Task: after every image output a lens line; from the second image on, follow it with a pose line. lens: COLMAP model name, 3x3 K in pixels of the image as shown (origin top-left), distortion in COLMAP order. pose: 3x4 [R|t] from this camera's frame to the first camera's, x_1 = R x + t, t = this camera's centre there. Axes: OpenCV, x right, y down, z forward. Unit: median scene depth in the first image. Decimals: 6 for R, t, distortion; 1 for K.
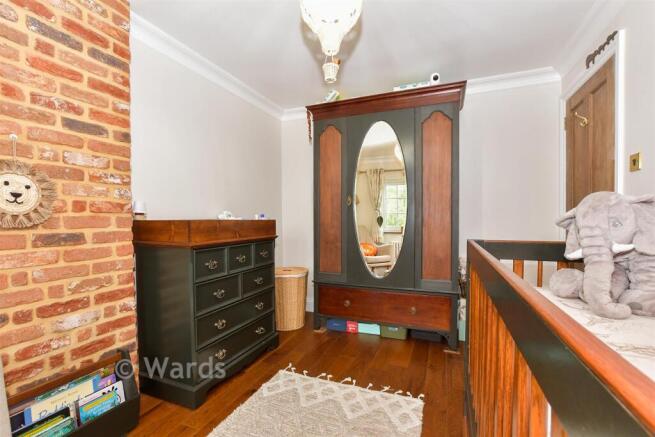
lens RADIAL K [[290.4, 0, 330.9], [0, 290.4, 225.6], [0, 0, 1]] dist [-0.004038, -0.000630]
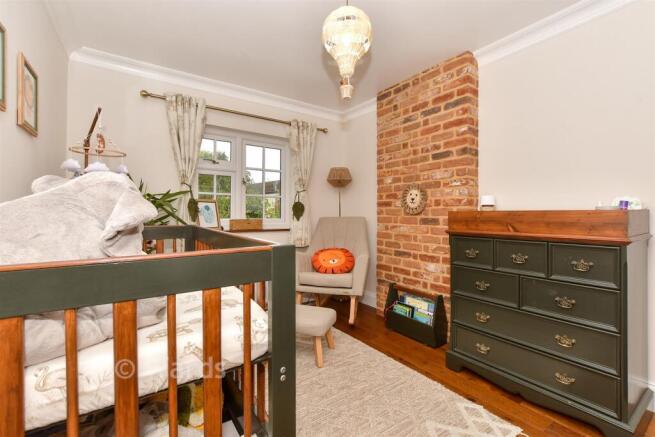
lens RADIAL K [[290.4, 0, 329.6], [0, 290.4, 213.1], [0, 0, 1]] dist [-0.004038, -0.000630]
pose [[-0.544474, 0.001787, -0.838776, 0.922884], [-0.018935, 0.999717, 0.014420, -0.018332], [0.838564, 0.023733, -0.544286, 1.404419]]
